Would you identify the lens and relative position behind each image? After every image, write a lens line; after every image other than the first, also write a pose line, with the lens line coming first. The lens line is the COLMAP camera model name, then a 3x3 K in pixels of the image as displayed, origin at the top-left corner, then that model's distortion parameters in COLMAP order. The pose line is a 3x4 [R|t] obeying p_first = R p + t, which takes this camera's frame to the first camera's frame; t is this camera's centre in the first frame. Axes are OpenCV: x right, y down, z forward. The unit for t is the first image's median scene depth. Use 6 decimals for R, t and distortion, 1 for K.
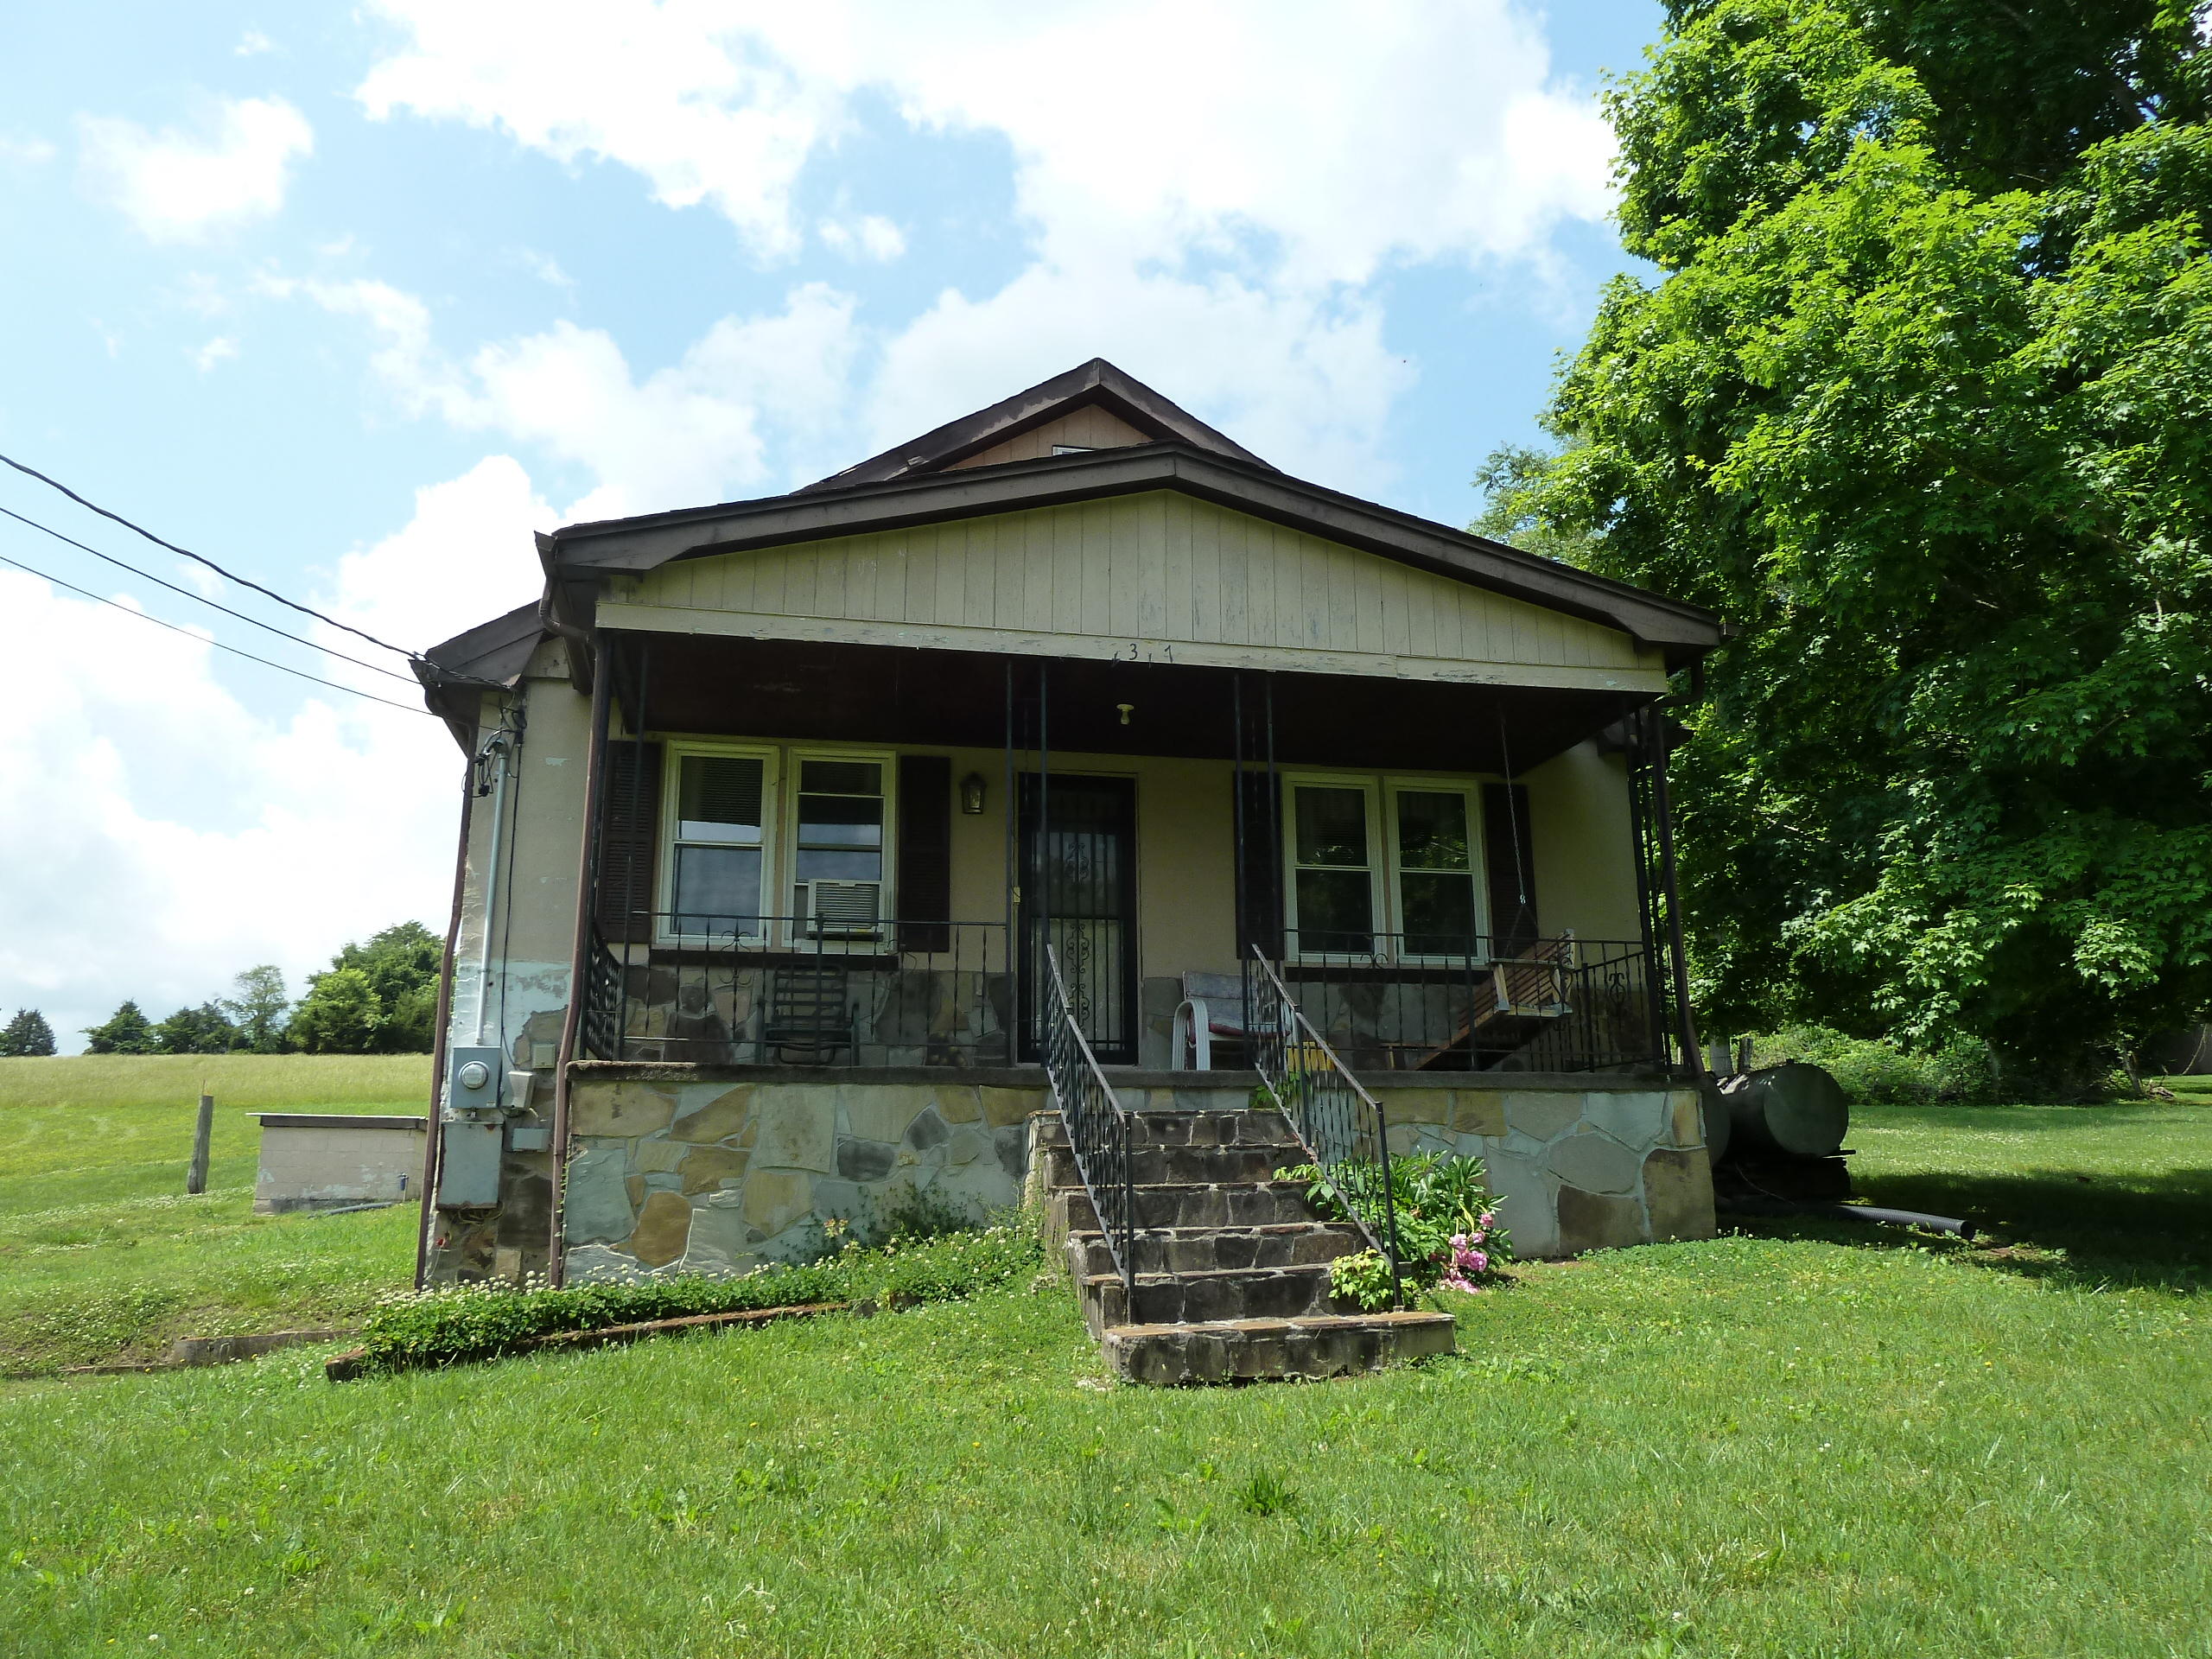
lens RADIAL K [[1634.8, 0, 1111.0], [0, 1634.8, 785.3], [0, 0, 1]] dist [-0.073889, 0.075576]
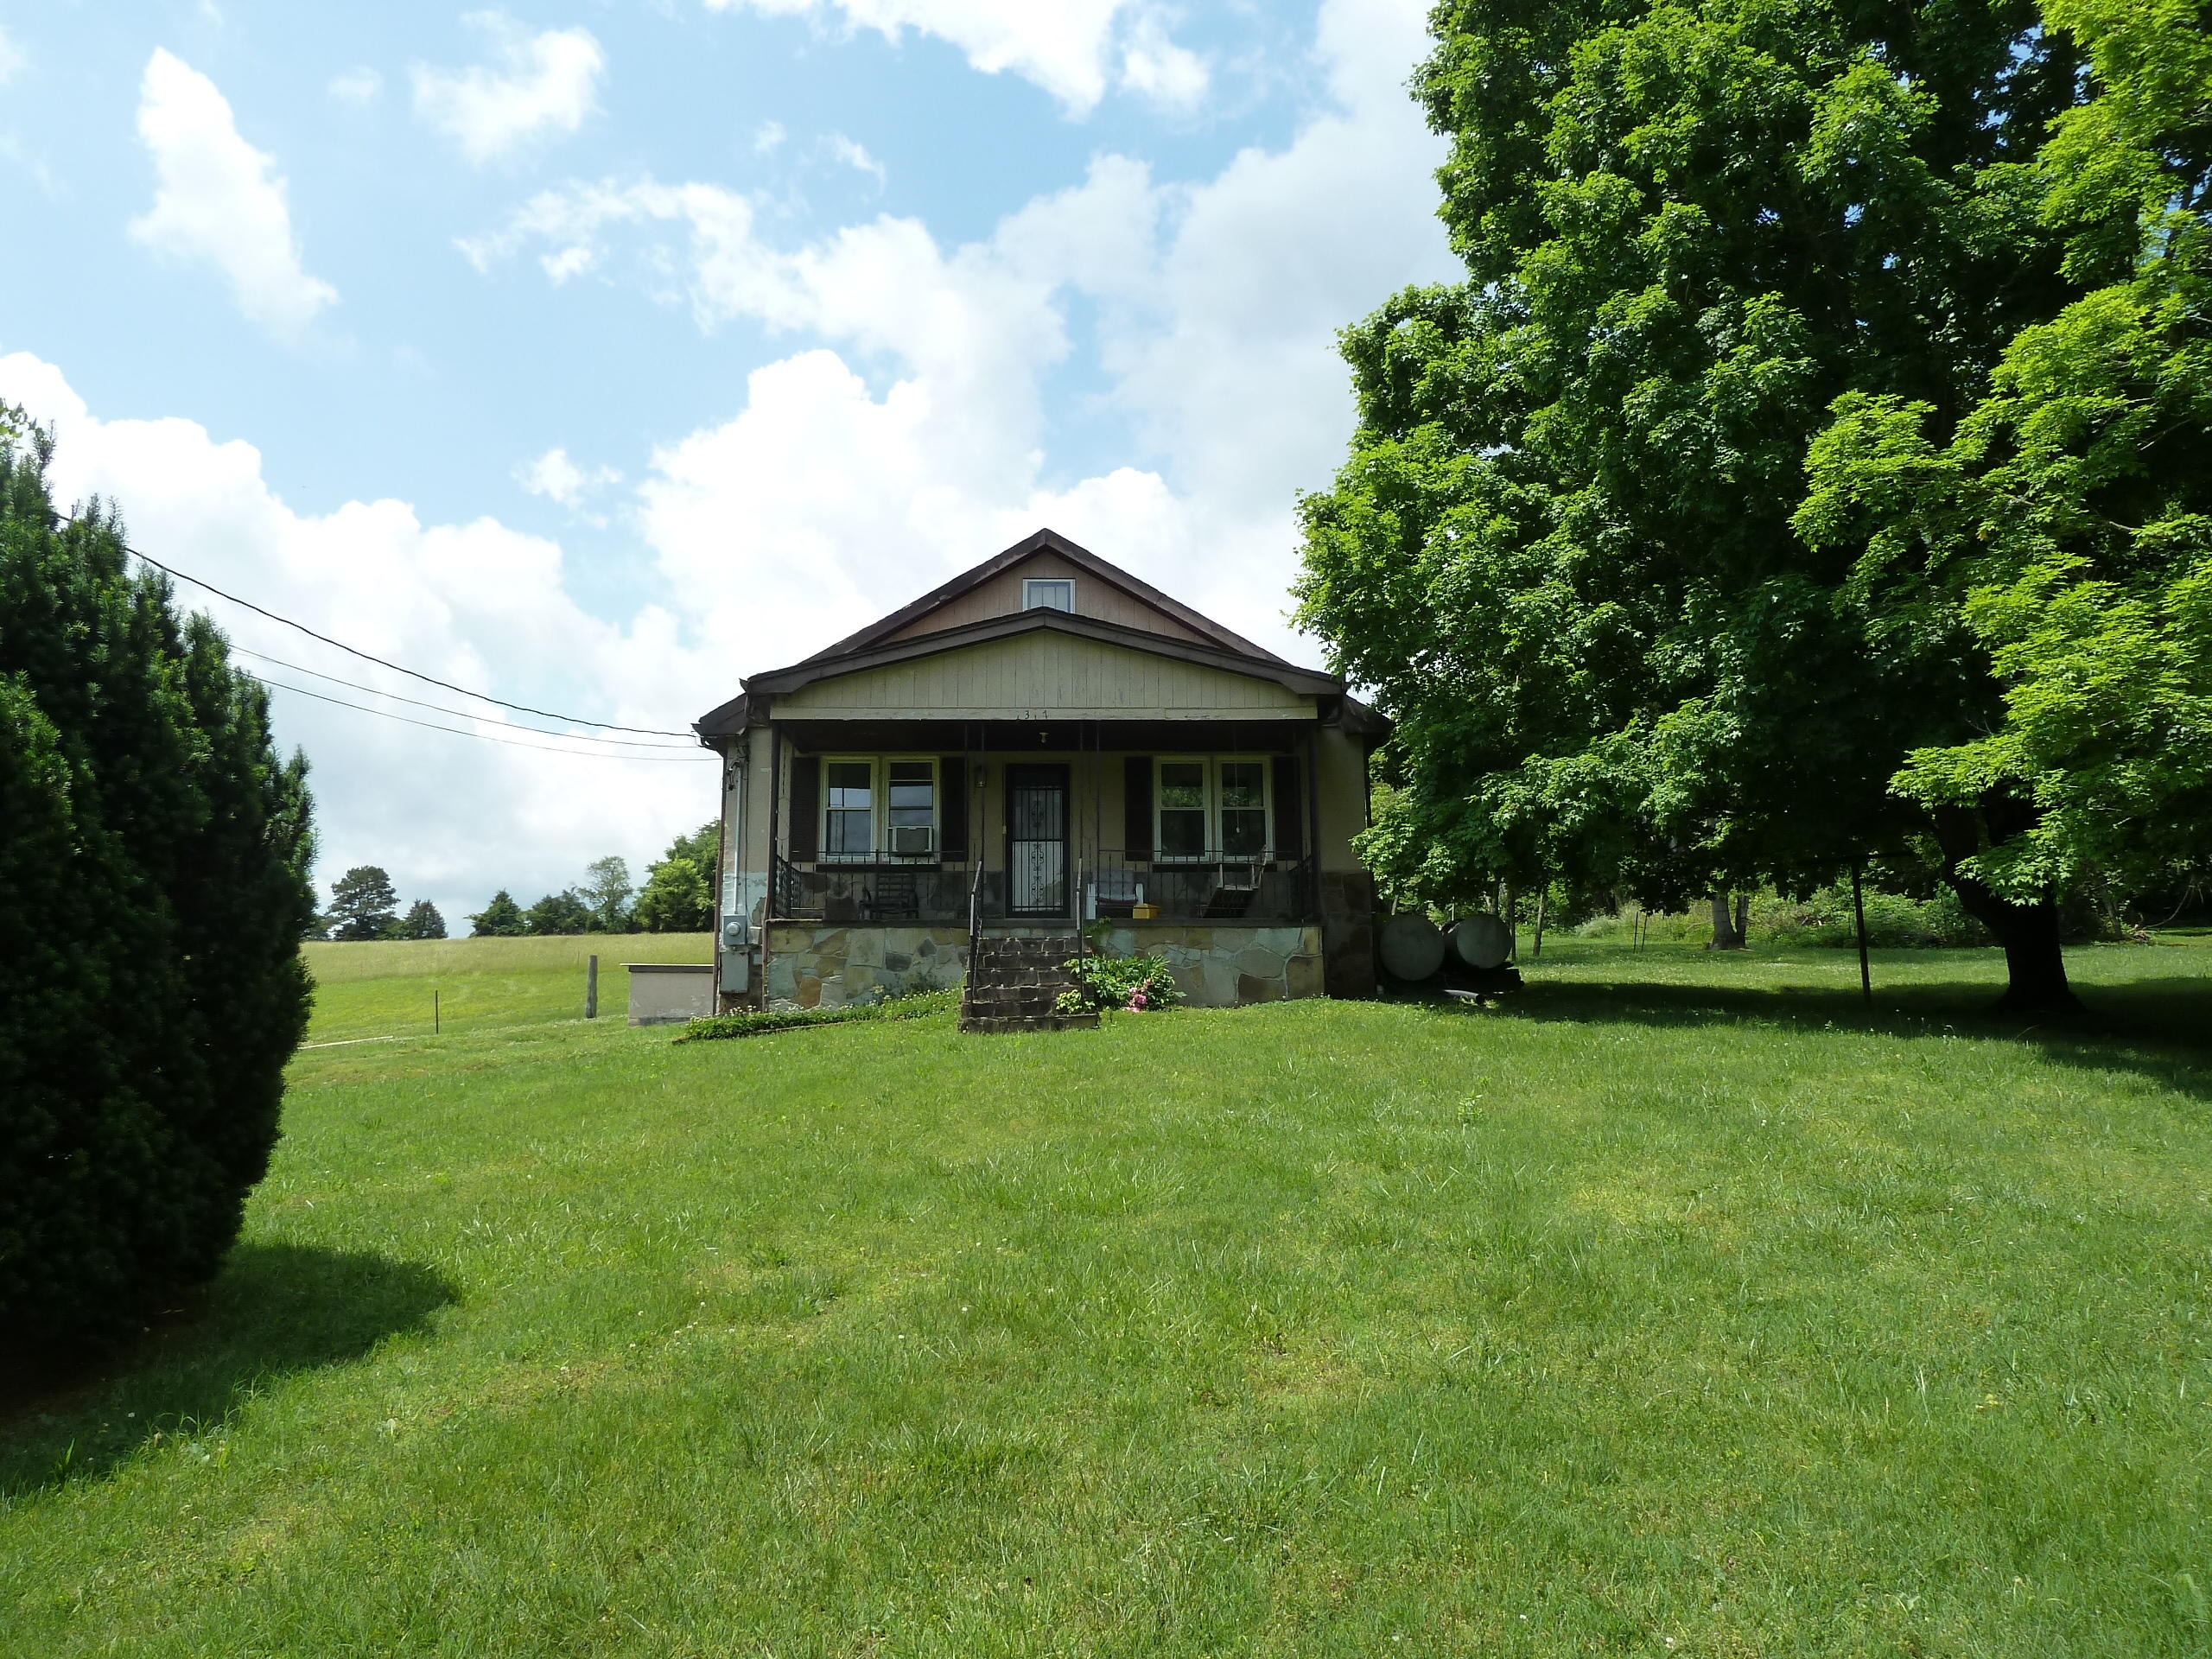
lens RADIAL K [[1634.8, 0, 1111.0], [0, 1634.8, 785.3], [0, 0, 1]] dist [-0.073889, 0.075576]
pose [[0.983309, -0.031033, -0.179278, 0.417536], [0.045075, 0.996180, 0.074791, -0.124196], [0.176272, -0.081624, 0.980951, -0.853311]]
